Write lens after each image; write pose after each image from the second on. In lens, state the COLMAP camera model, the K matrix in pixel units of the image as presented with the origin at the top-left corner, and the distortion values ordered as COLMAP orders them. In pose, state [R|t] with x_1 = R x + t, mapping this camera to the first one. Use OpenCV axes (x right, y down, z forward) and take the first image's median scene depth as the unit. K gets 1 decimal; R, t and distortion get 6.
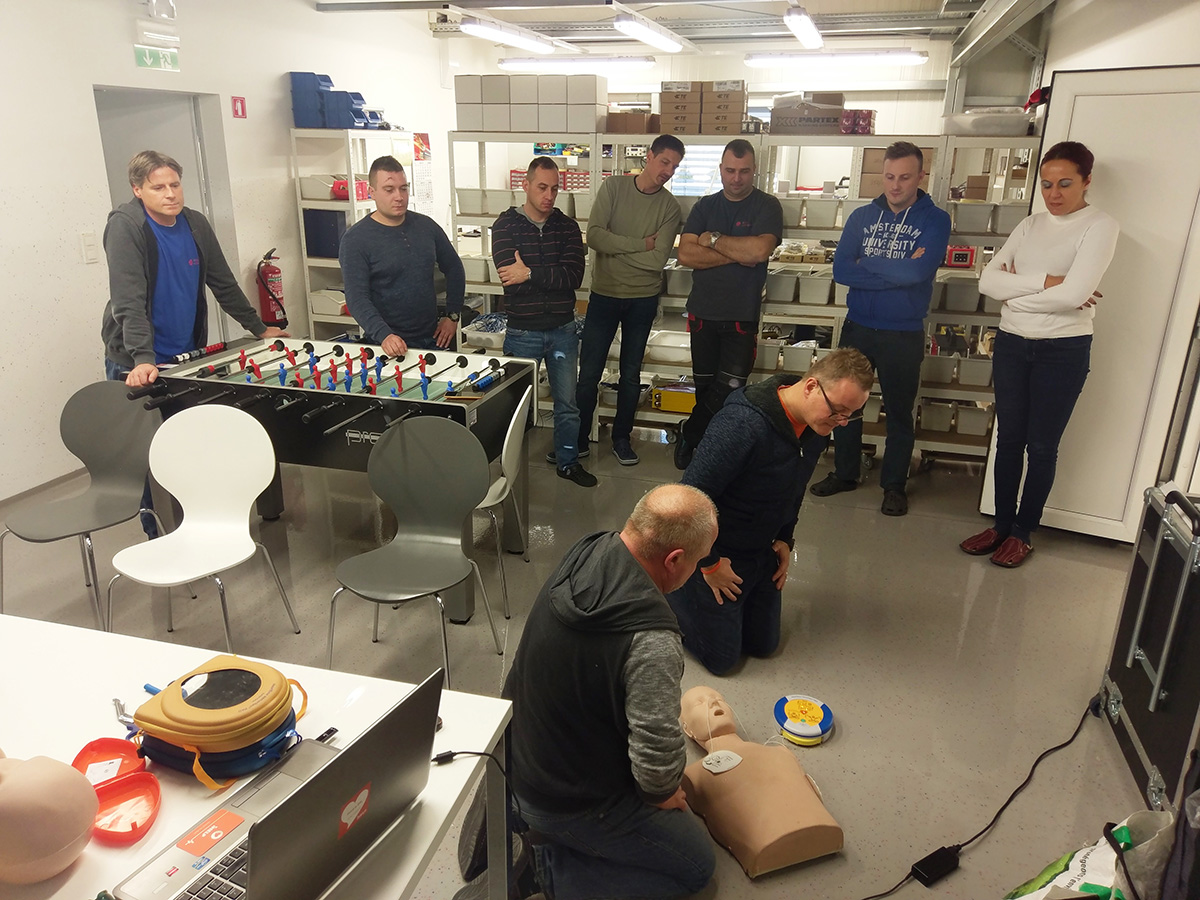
lens RADIAL K [[869.2, 0, 600.0], [0, 869.2, 450.0], [0, 0, 1]] dist [0.035373, -0.005193]
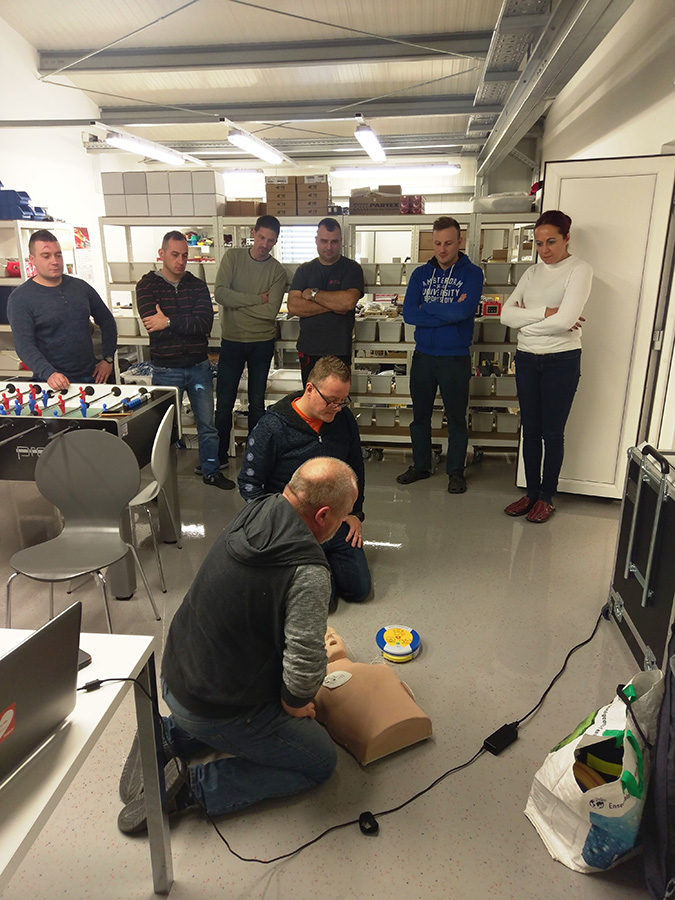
lens RADIAL K [[646.7, 0, 338.5], [0, 646.7, 462.4], [0, 0, 1]] dist [0.114981, -0.199076]
pose [[0.987875, -0.060191, 0.143112, 0.013948], [0.063142, 0.997874, -0.016163, 0.031538], [-0.141835, 0.025004, 0.989575, 0.028485]]
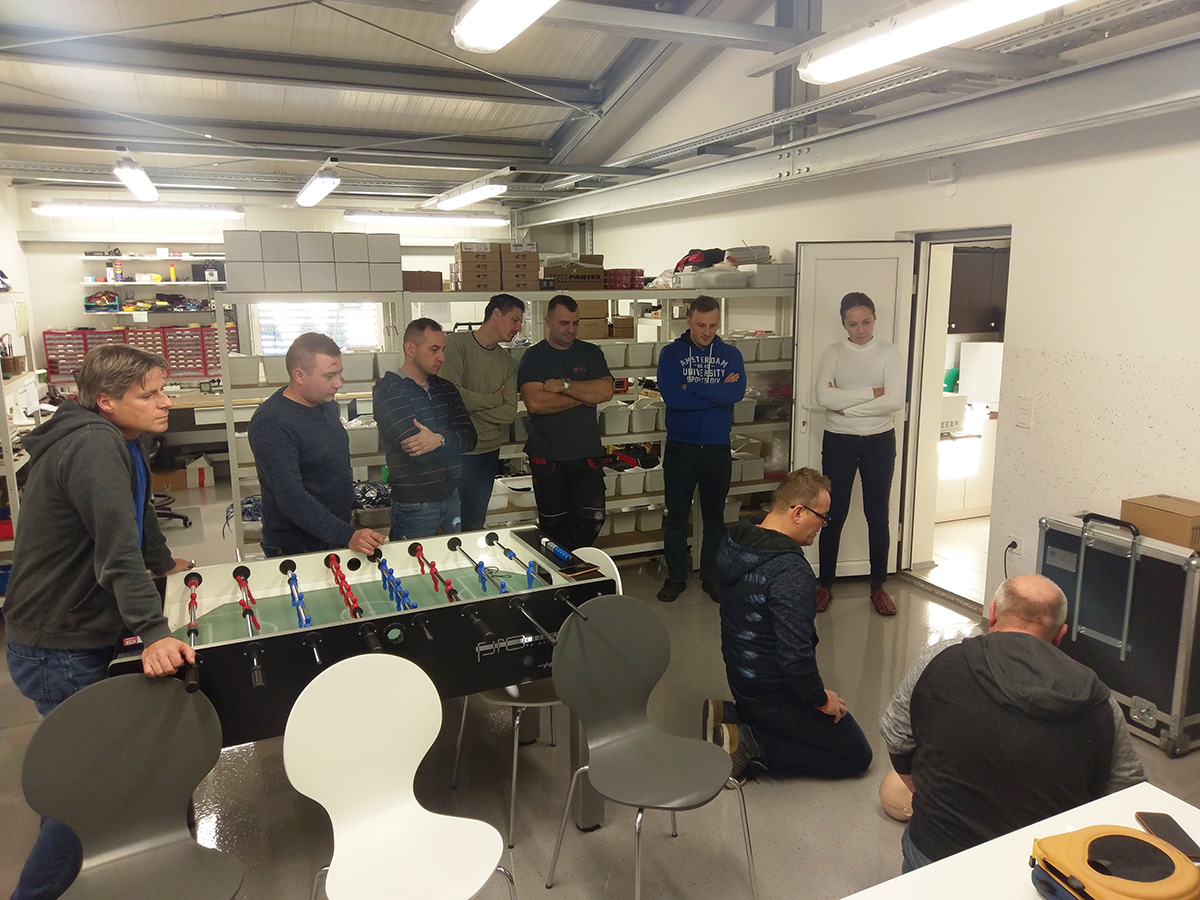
lens RADIAL K [[834.2, 0, 600.0], [0, 834.2, 450.0], [0, 0, 1]] dist [0.002534, -0.079397]
pose [[0.758596, -0.141401, 0.636033, -0.523994], [0.229416, 0.971622, -0.057616, -0.102488], [-0.609836, 0.189623, 0.769508, 0.218738]]
